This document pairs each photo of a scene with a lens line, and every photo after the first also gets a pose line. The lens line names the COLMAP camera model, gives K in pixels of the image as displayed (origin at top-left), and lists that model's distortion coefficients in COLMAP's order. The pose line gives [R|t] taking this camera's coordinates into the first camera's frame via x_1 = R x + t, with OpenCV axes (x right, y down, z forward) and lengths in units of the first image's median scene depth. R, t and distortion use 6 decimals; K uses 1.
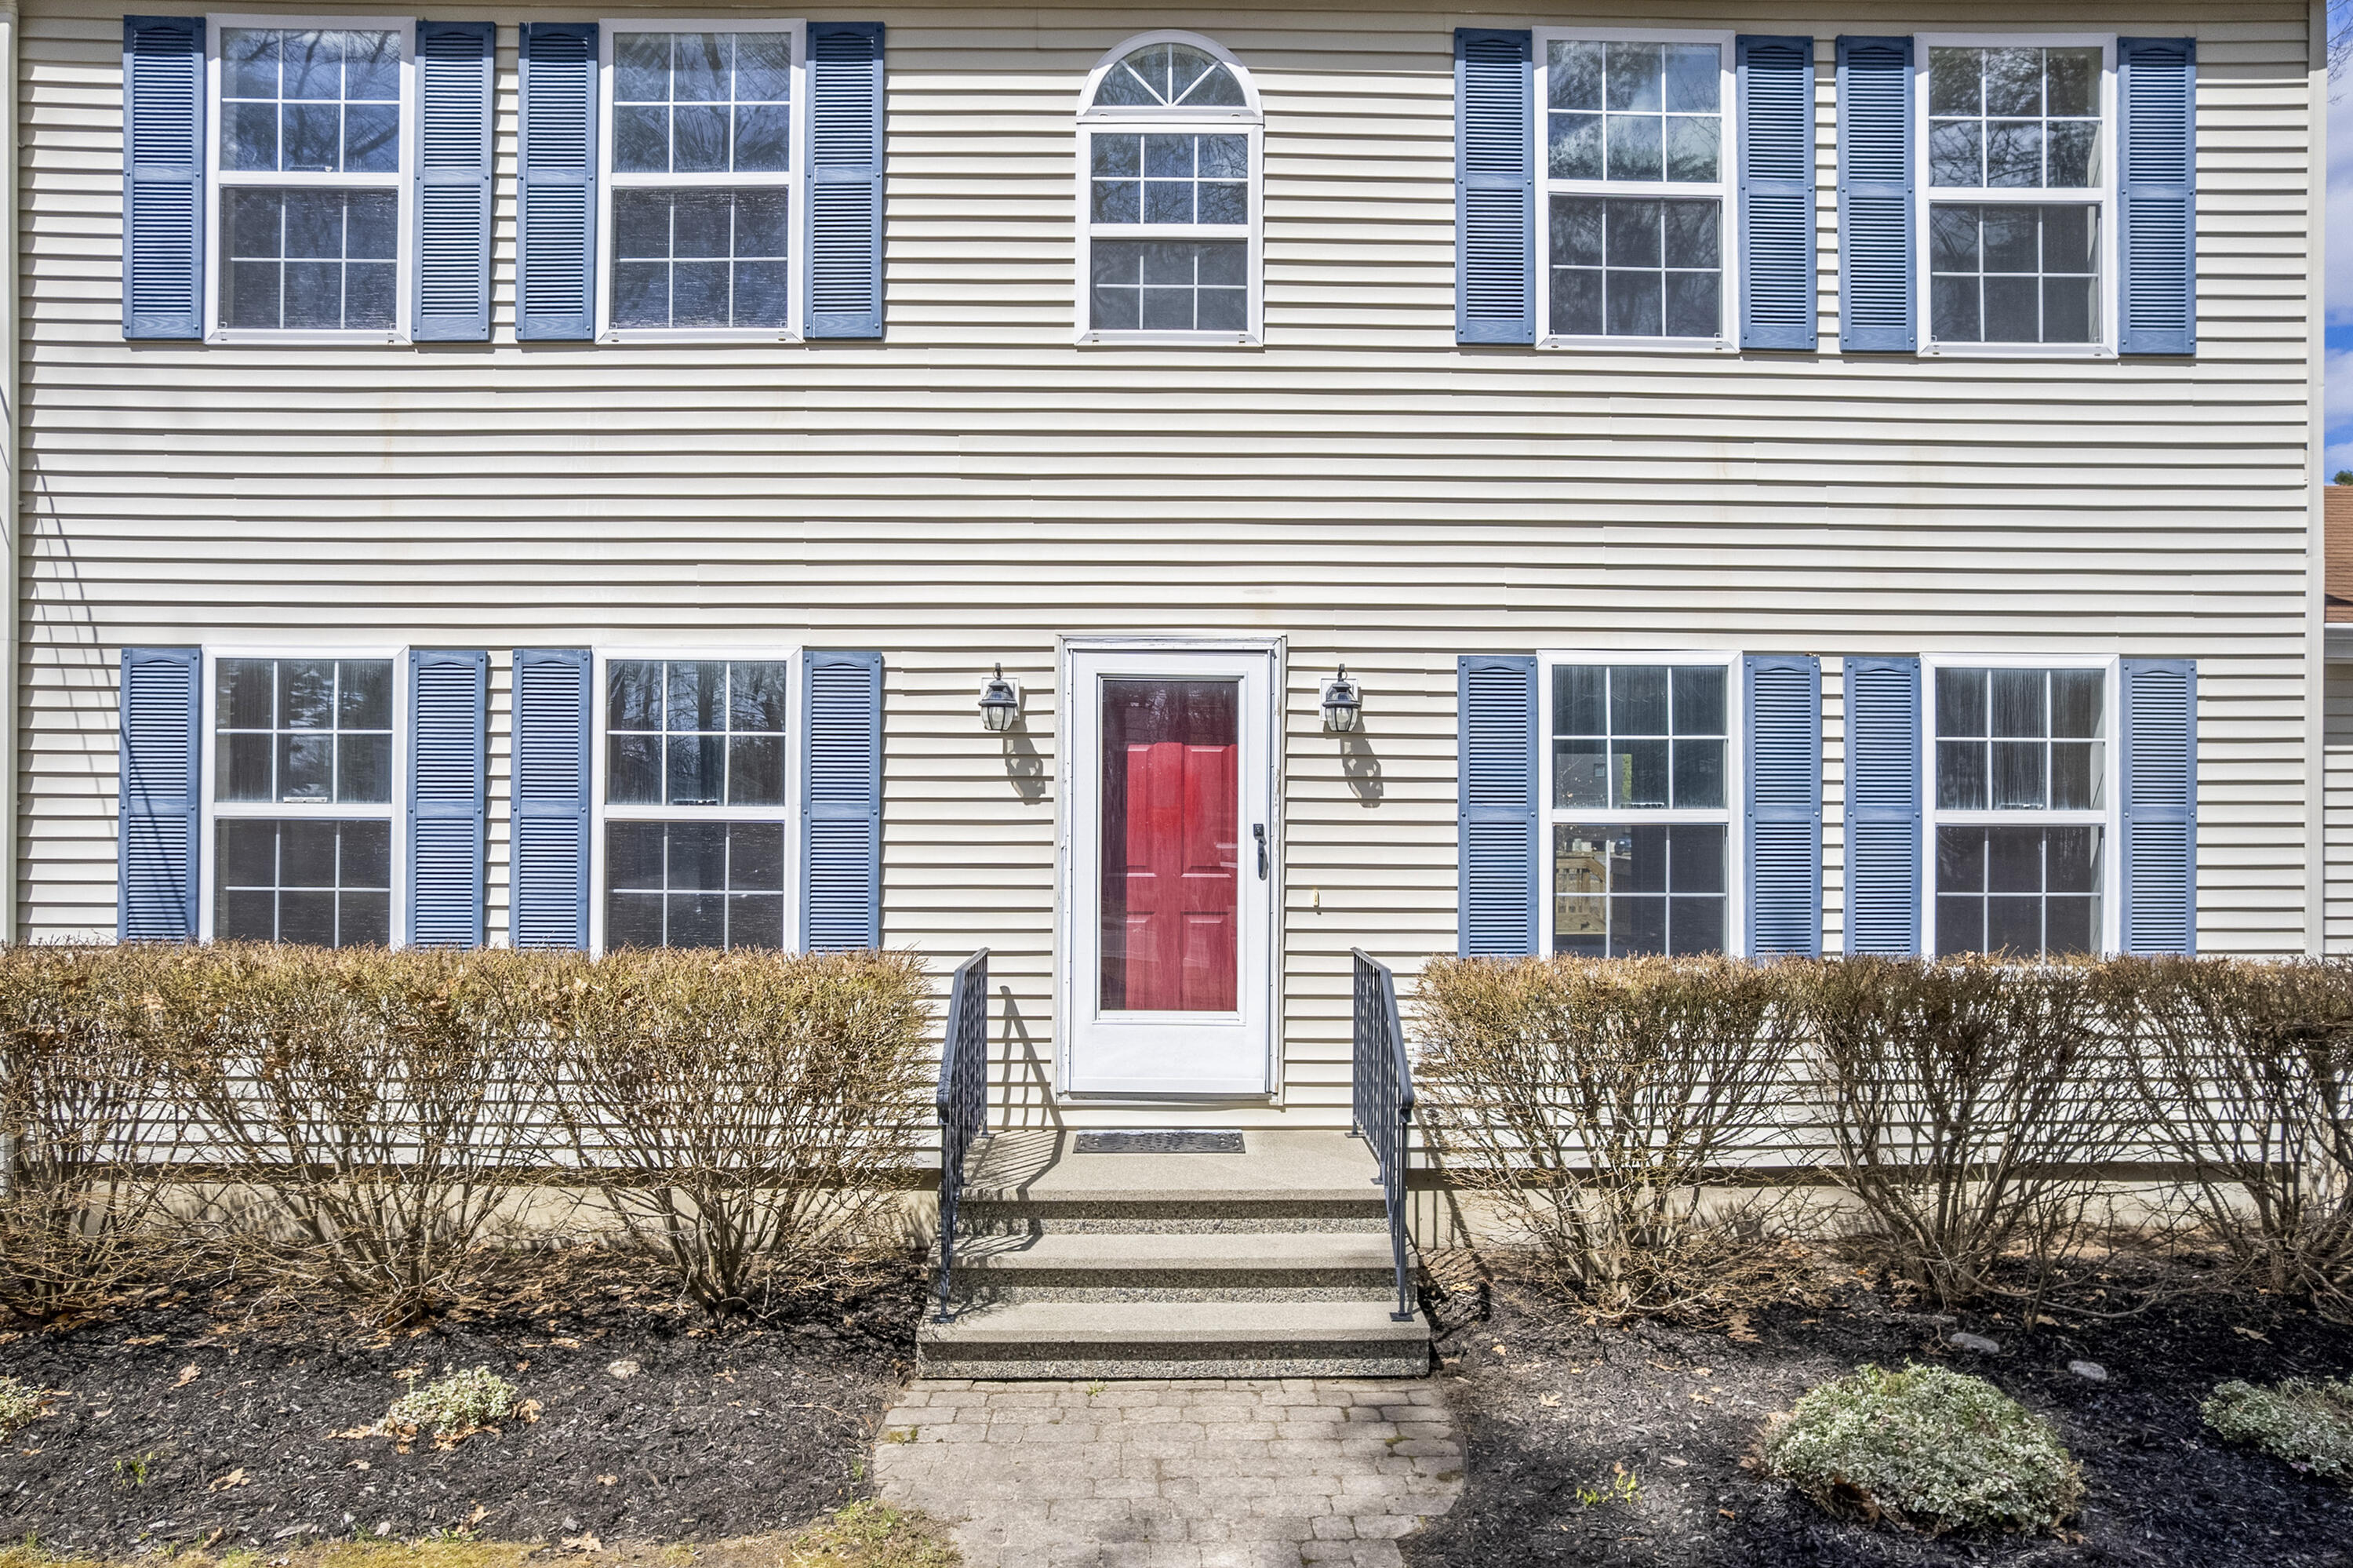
lens RADIAL K [[1496.9, 0, 1176.1], [0, 1496.9, 778.8], [0, 0, 1]] dist [-0.037086, 0.001709]
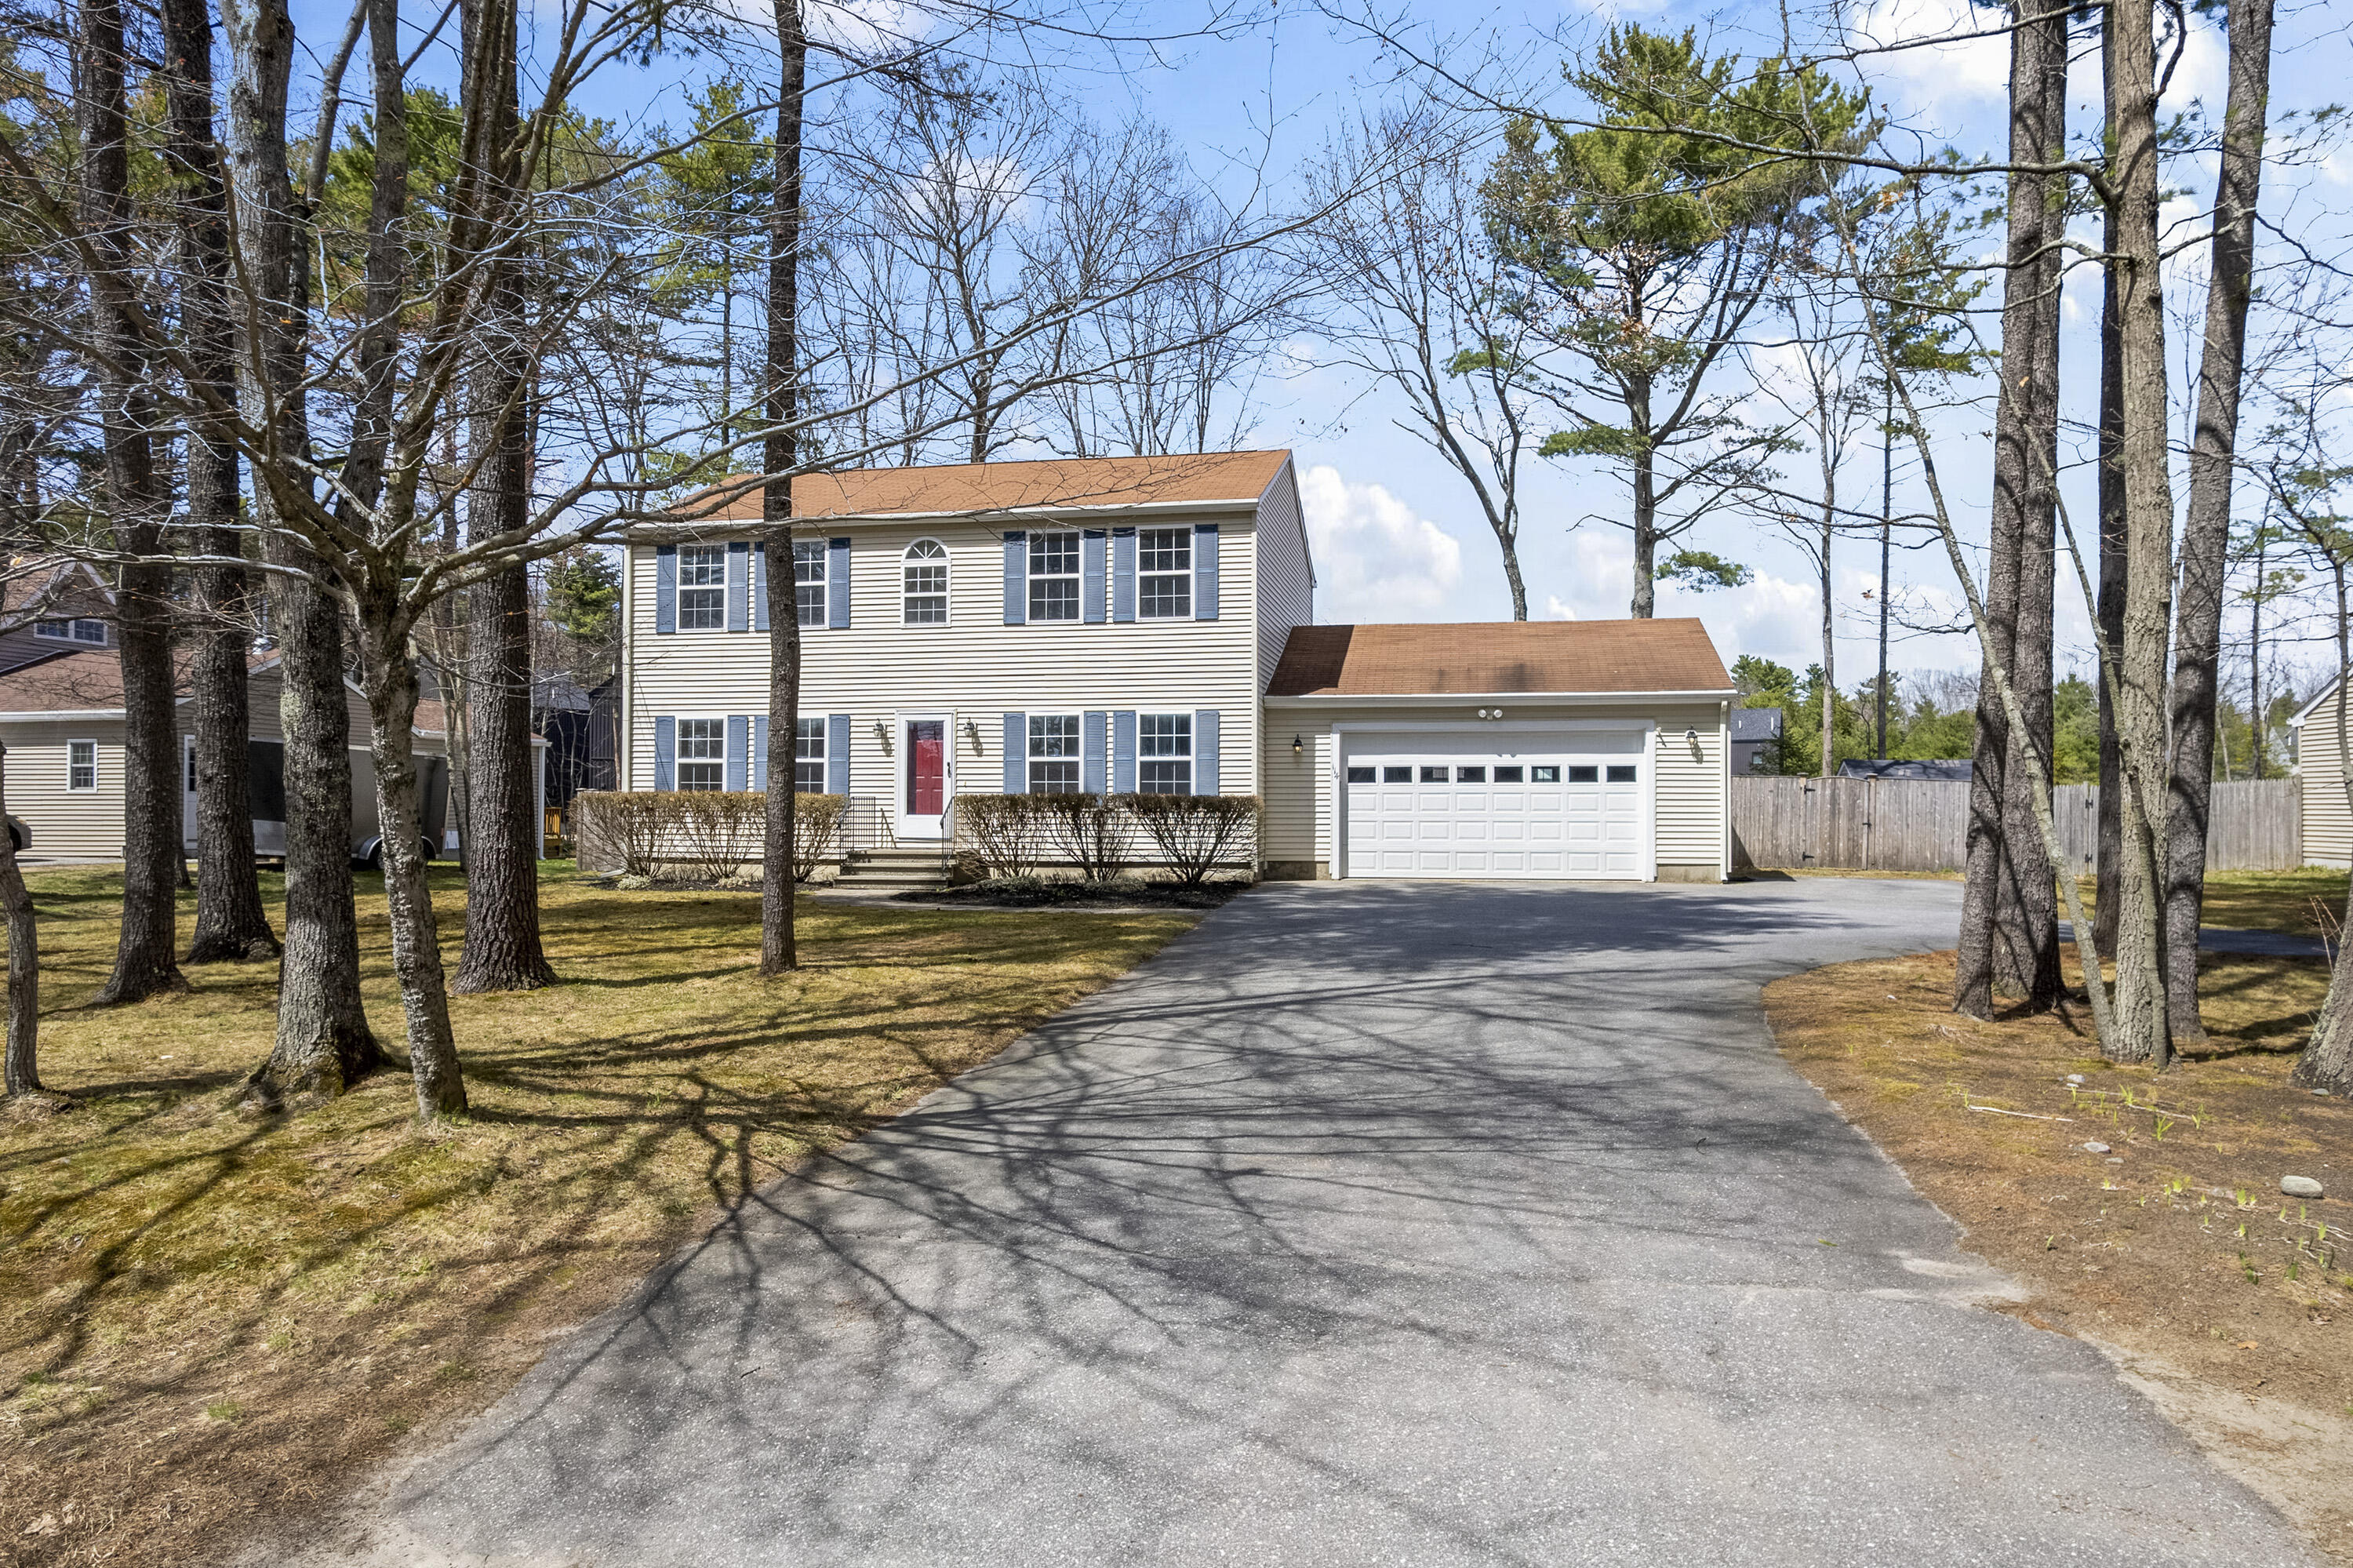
lens RADIAL K [[1496.9, 0, 1176.5], [0, 1496.9, 788.1], [0, 0, 1]] dist [-0.037086, 0.001709]
pose [[0.979627, -0.003974, -0.200785, 1.290006], [0.002043, 0.999950, -0.009825, 0.127992], [0.200814, 0.009214, 0.979586, -2.352574]]
